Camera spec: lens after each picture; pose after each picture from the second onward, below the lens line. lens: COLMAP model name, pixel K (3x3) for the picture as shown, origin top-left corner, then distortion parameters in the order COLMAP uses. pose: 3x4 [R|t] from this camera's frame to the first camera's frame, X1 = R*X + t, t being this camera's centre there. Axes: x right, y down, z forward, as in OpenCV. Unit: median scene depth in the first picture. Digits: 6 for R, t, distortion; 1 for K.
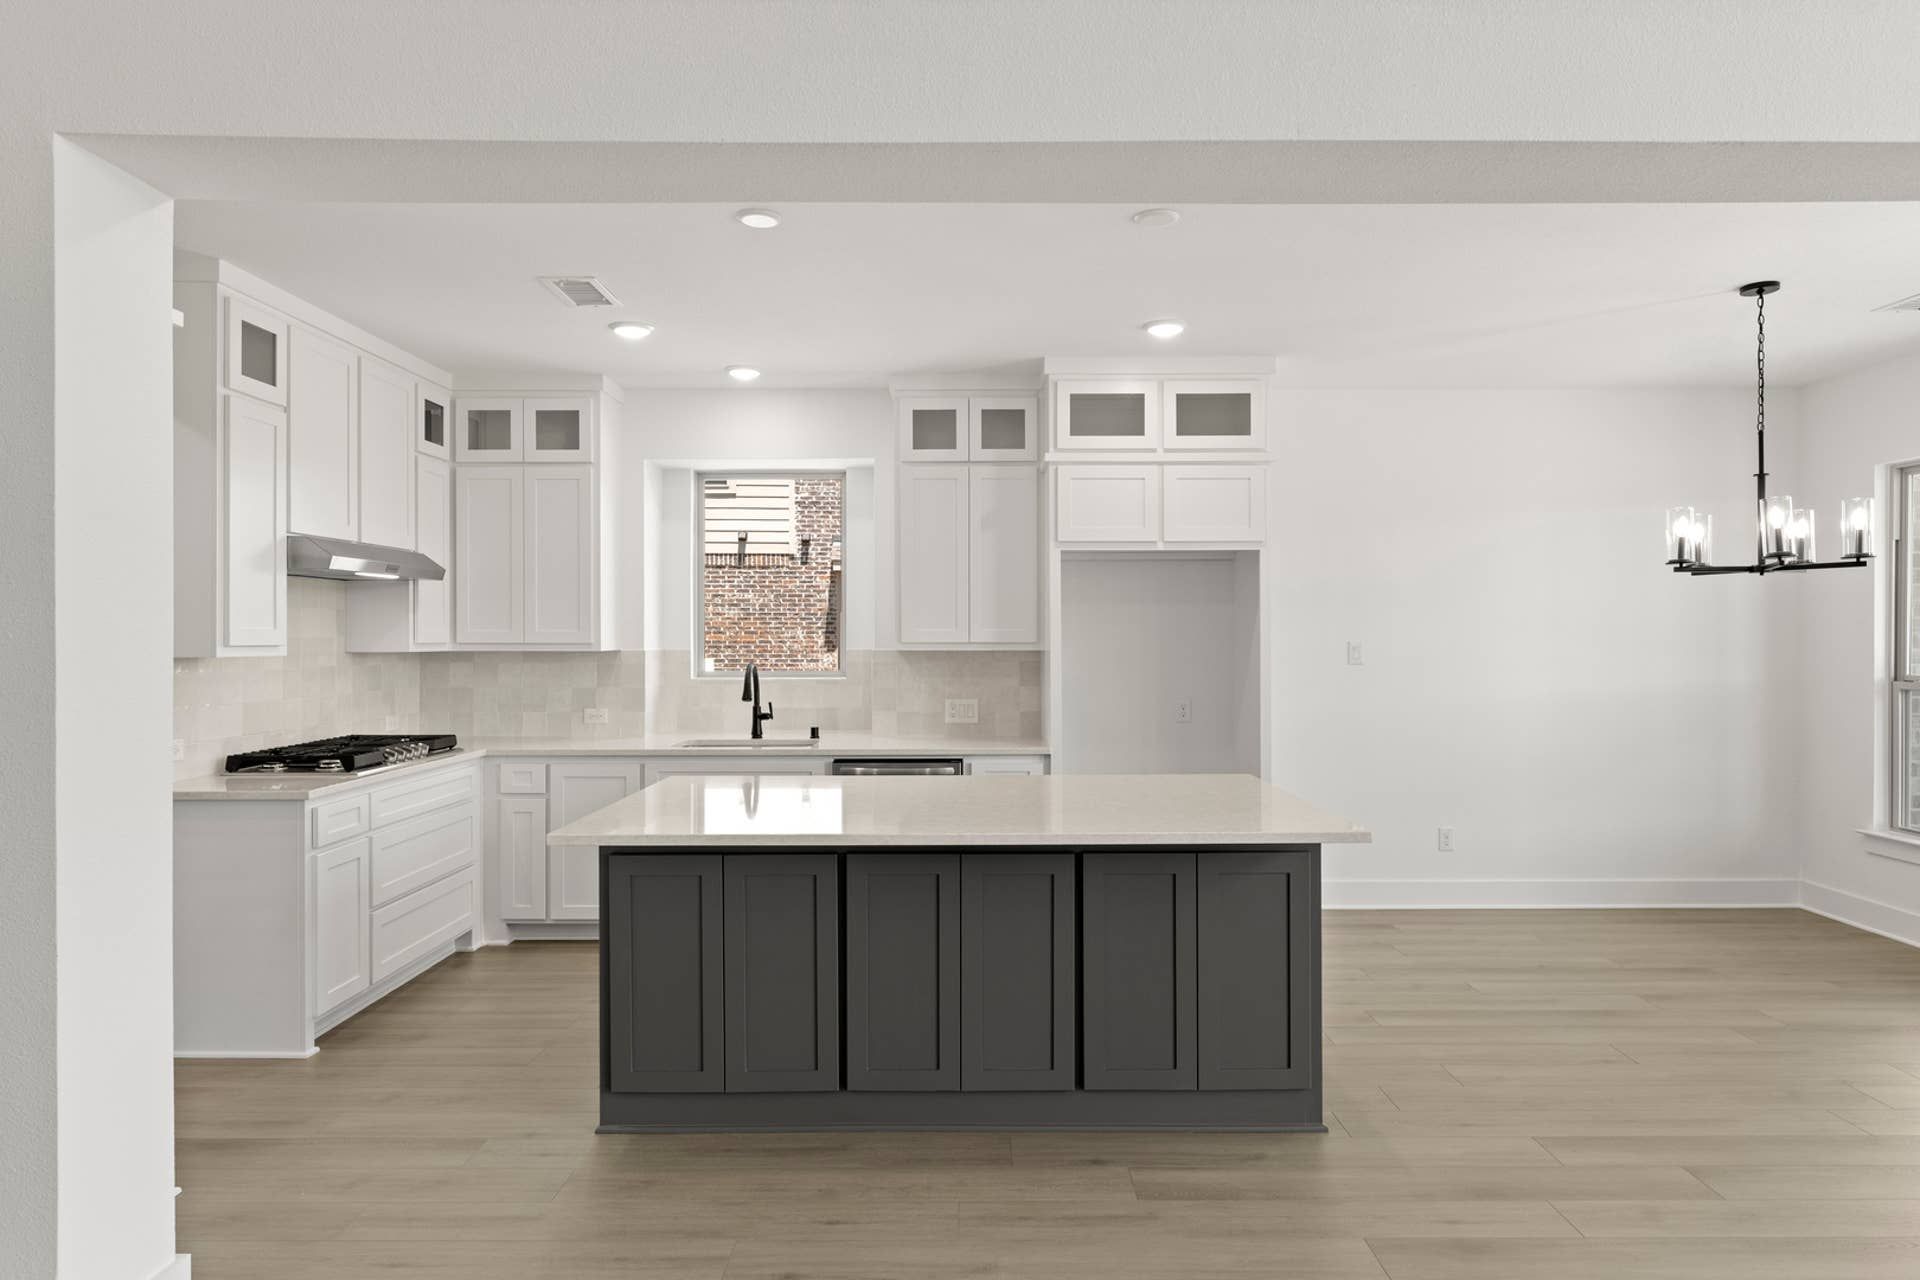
lens RADIAL K [[1100.4, 0, 964.2], [0, 1100.4, 652.9], [0, 0, 1]] dist [0.000123, 0.000111]
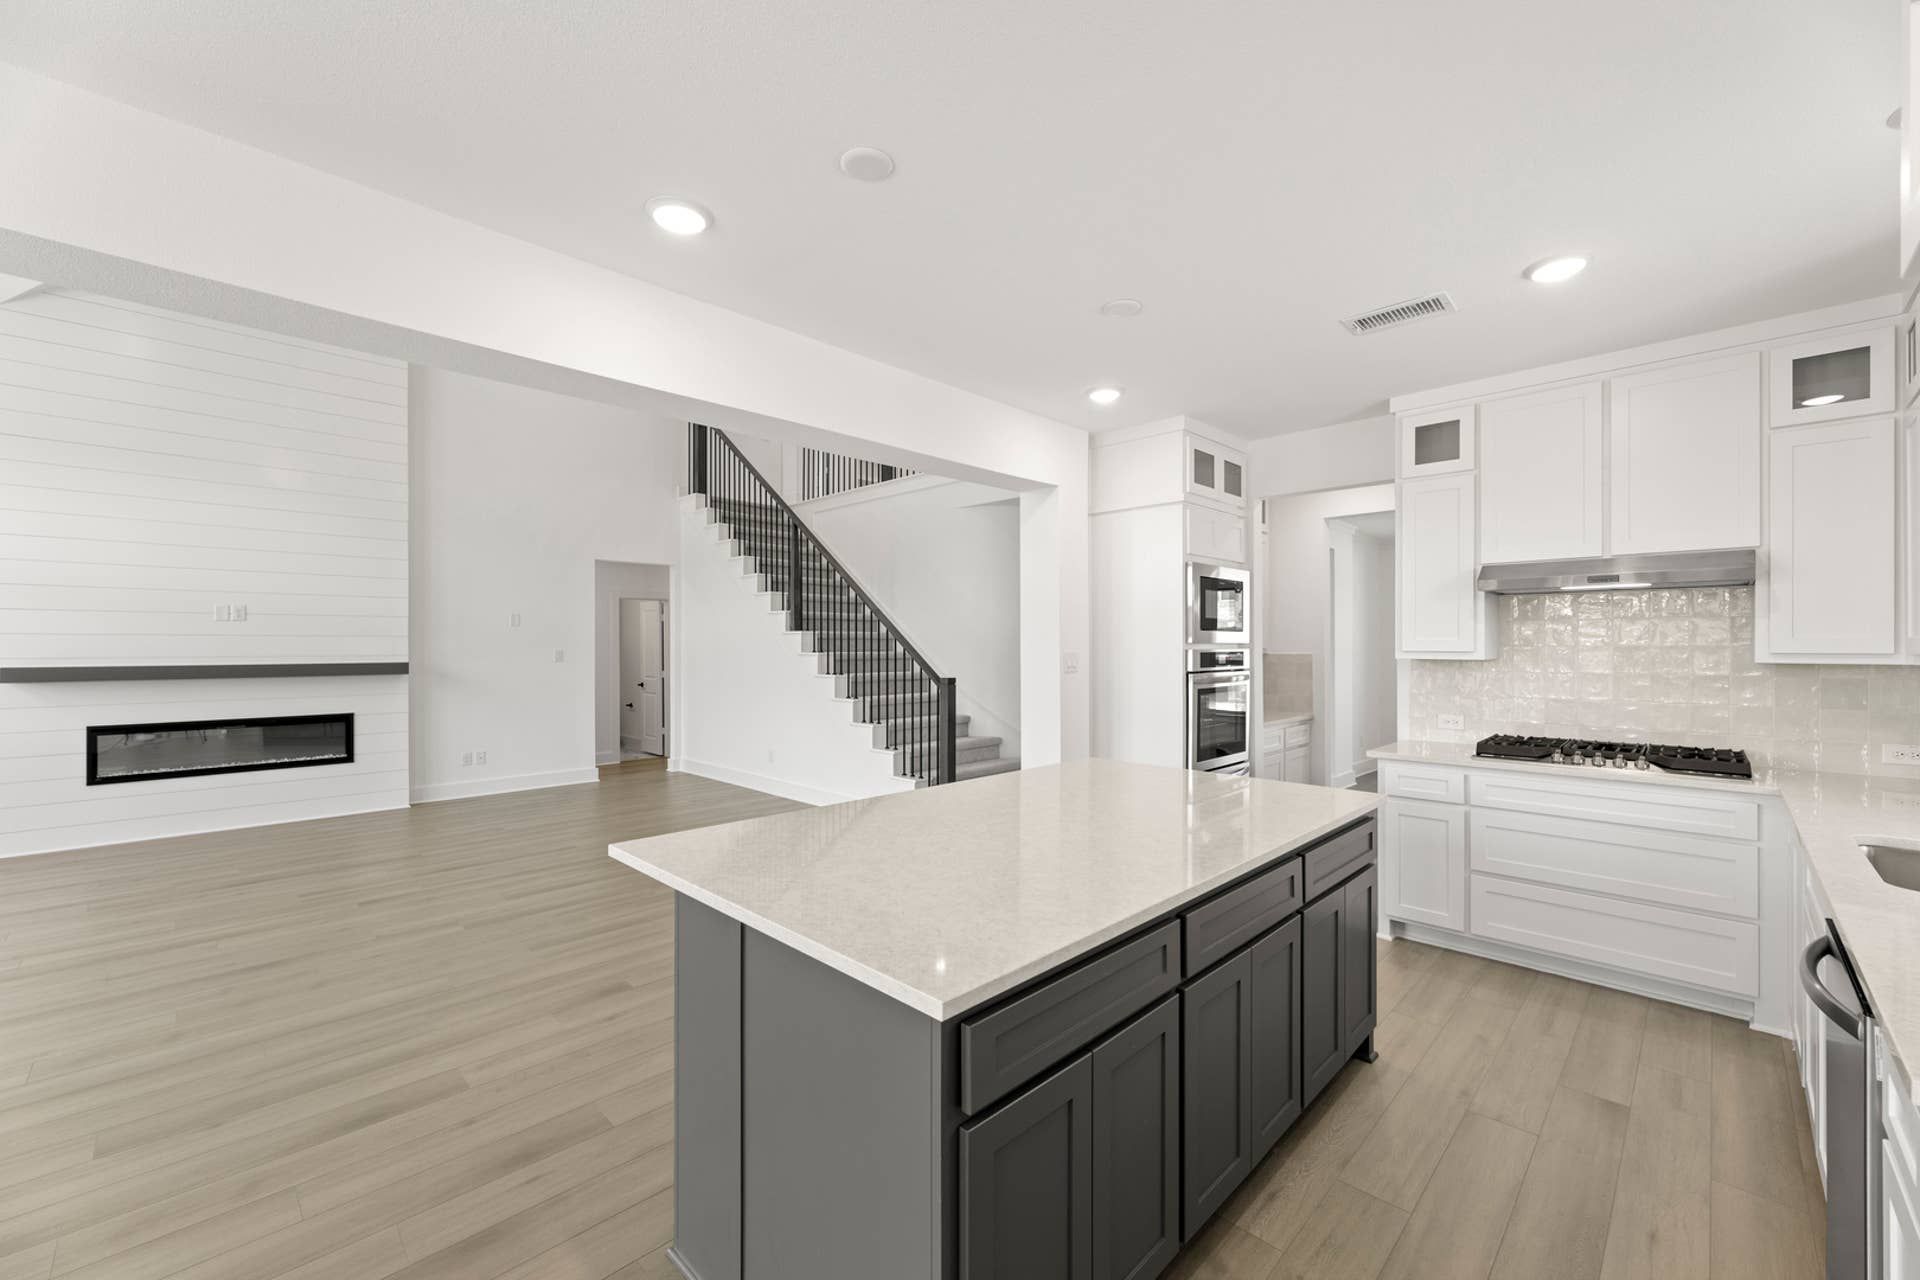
lens RADIAL K [[770.9, 0, 972.2], [0, 770.9, 628.5], [0, 0, 1]] dist [0.004358, 0.000258]
pose [[-0.694230, -0.014447, -0.719608, 0.363049], [-0.010563, 0.999895, -0.009884, -0.014586], [0.719676, 0.000739, -0.694310, 0.957689]]
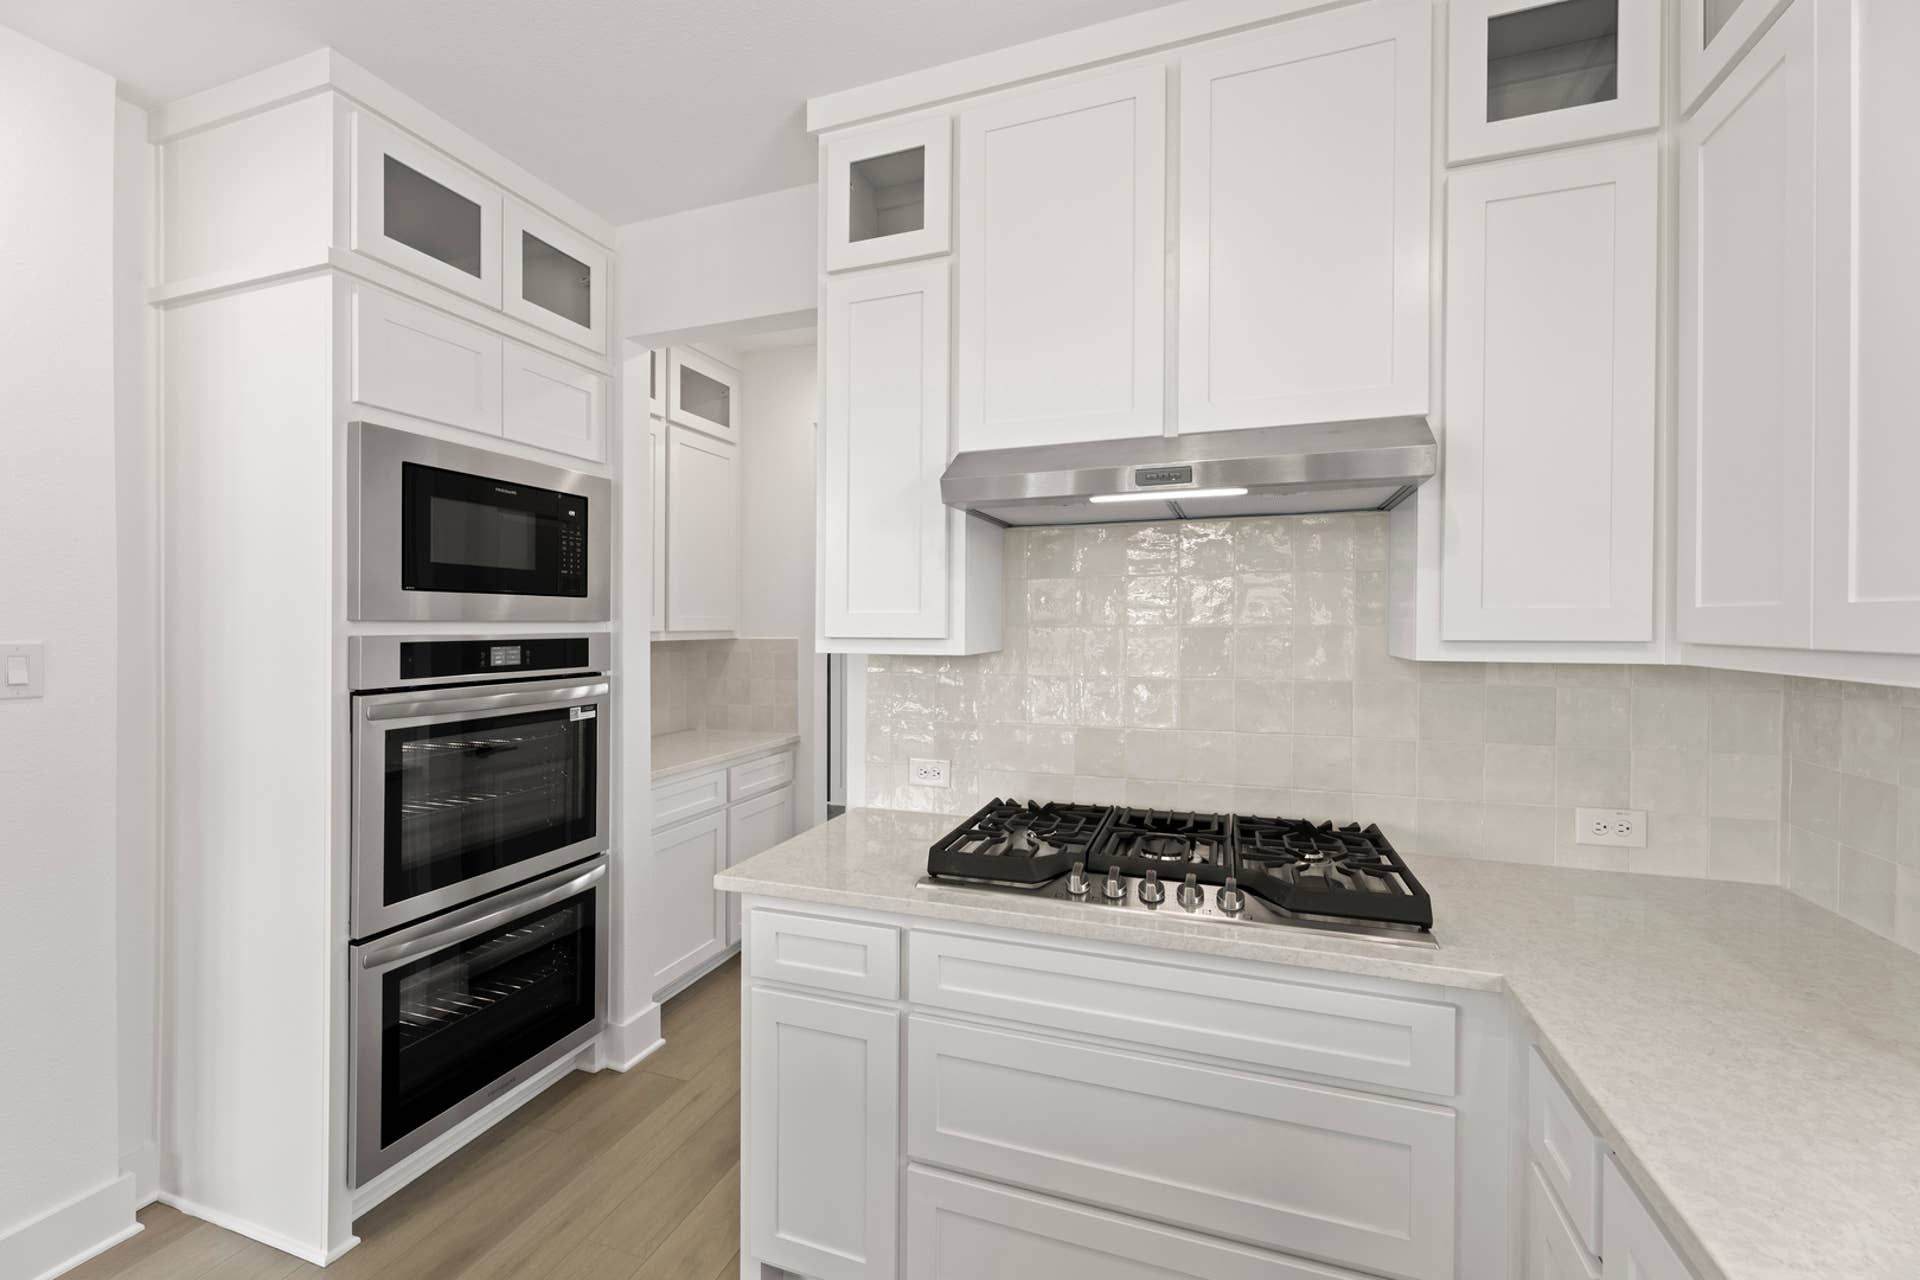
lens RADIAL K [[803.4, 0, 953.8], [0, 803.4, 613.2], [0, 0, 1]] dist [0.000173, 0.000026]
pose [[-0.342002, -0.011184, -0.939633, -0.153978], [-0.013068, 0.999889, -0.007145, -0.013667], [0.939608, 0.009835, -0.342111, 0.918467]]
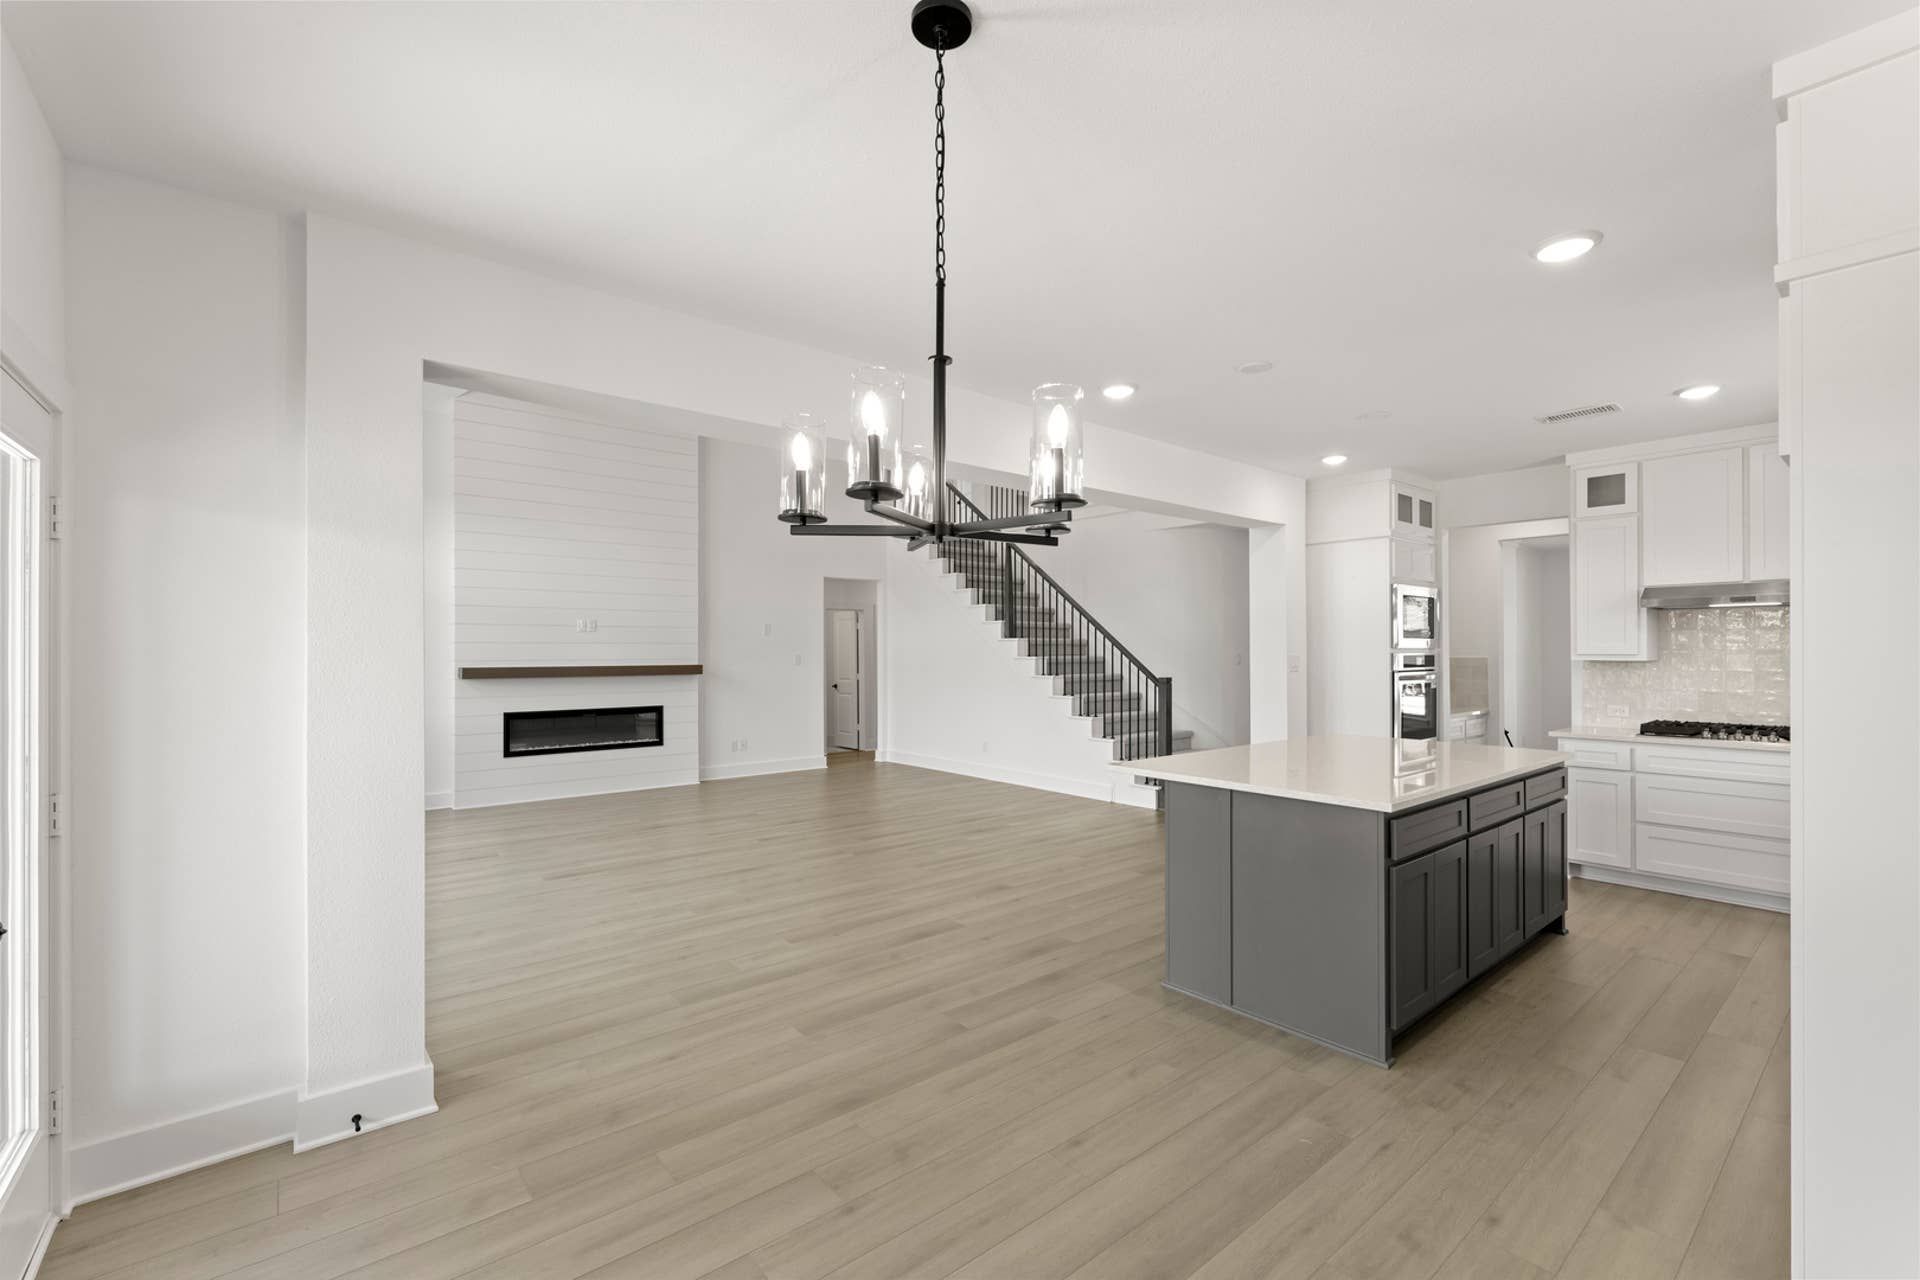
lens RADIAL K [[821.8, 0, 978.7], [0, 821.8, 632.0], [0, 0, 1]] dist [0.002511, 0.000572]
pose [[-0.761263, -0.012993, -0.648313, 0.759213], [-0.008439, 0.999913, -0.010130, -0.015420], [0.648388, -0.002240, -0.761307, 1.033007]]
